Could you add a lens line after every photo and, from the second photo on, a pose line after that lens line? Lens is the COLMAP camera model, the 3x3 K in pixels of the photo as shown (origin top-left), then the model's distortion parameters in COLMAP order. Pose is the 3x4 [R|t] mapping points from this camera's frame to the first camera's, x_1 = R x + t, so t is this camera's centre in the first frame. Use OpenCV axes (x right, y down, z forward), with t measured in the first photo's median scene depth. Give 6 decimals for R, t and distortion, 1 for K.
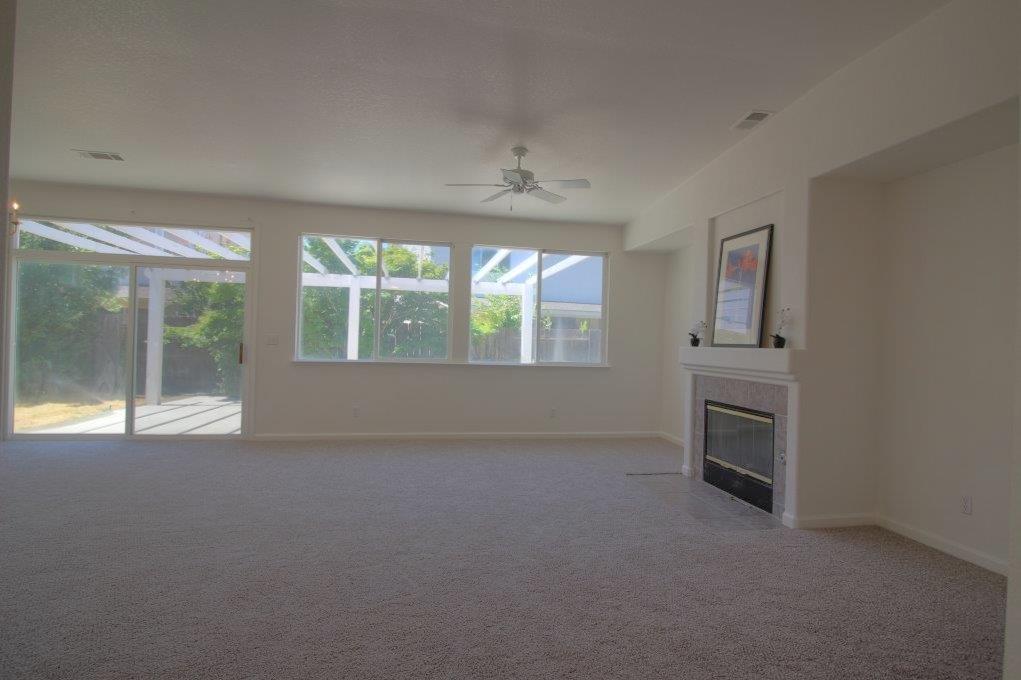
lens RADIAL K [[548.3, 0, 512.2], [0, 548.3, 342.4], [0, 0, 1]] dist [0.017946, -0.001910]
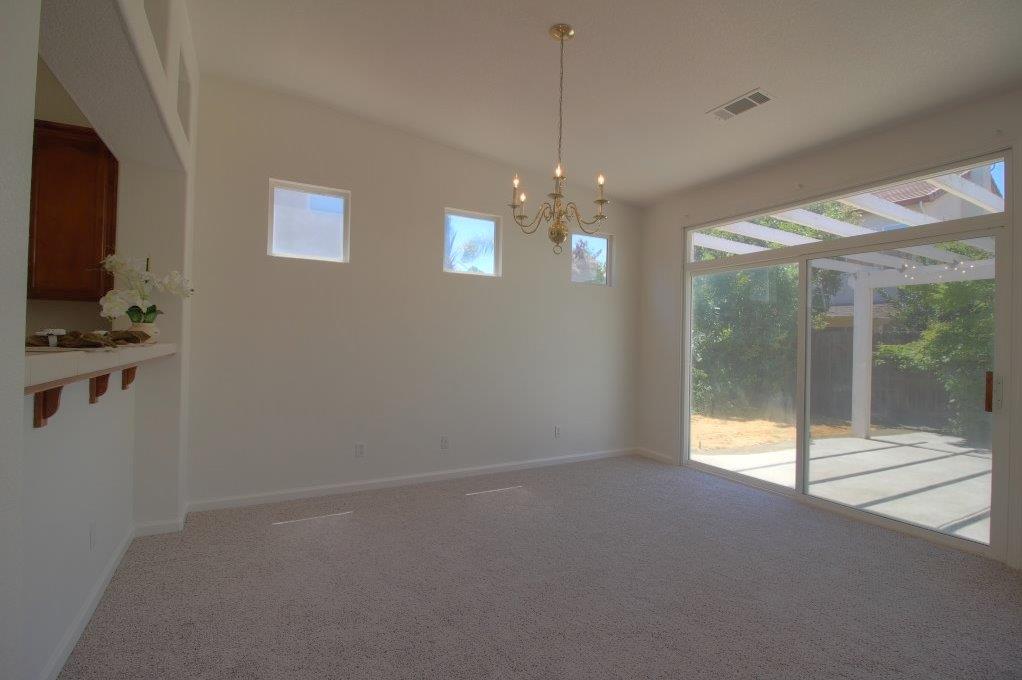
lens RADIAL K [[478.7, 0, 515.8], [0, 478.7, 339.6], [0, 0, 1]] dist [-0.005240, -0.001501]
pose [[0.327111, -0.029717, -0.944519, -0.118461], [-0.010391, 0.999332, -0.035040, -0.004691], [0.944929, 0.021276, 0.326584, 0.239111]]
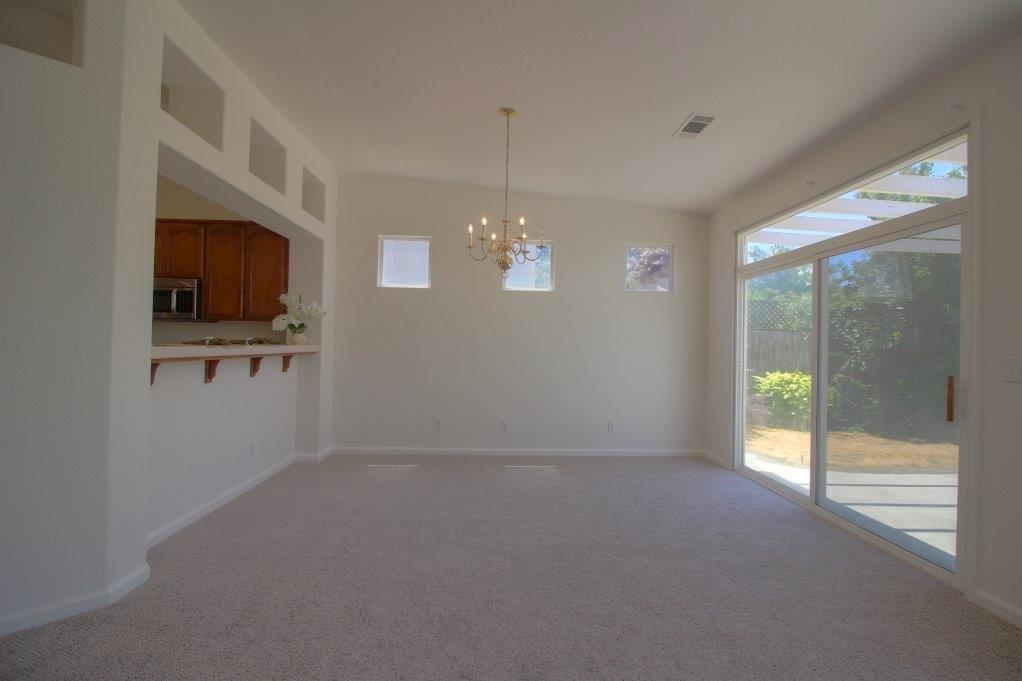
lens RADIAL K [[478.7, 0, 514.6], [0, 478.7, 342.7], [0, 0, 1]] dist [-0.005240, -0.001501]
pose [[-0.132310, -0.039456, -0.990423, -0.023629], [-0.026223, 0.998997, -0.036294, -0.001682], [0.990861, 0.021169, -0.133212, 0.384180]]
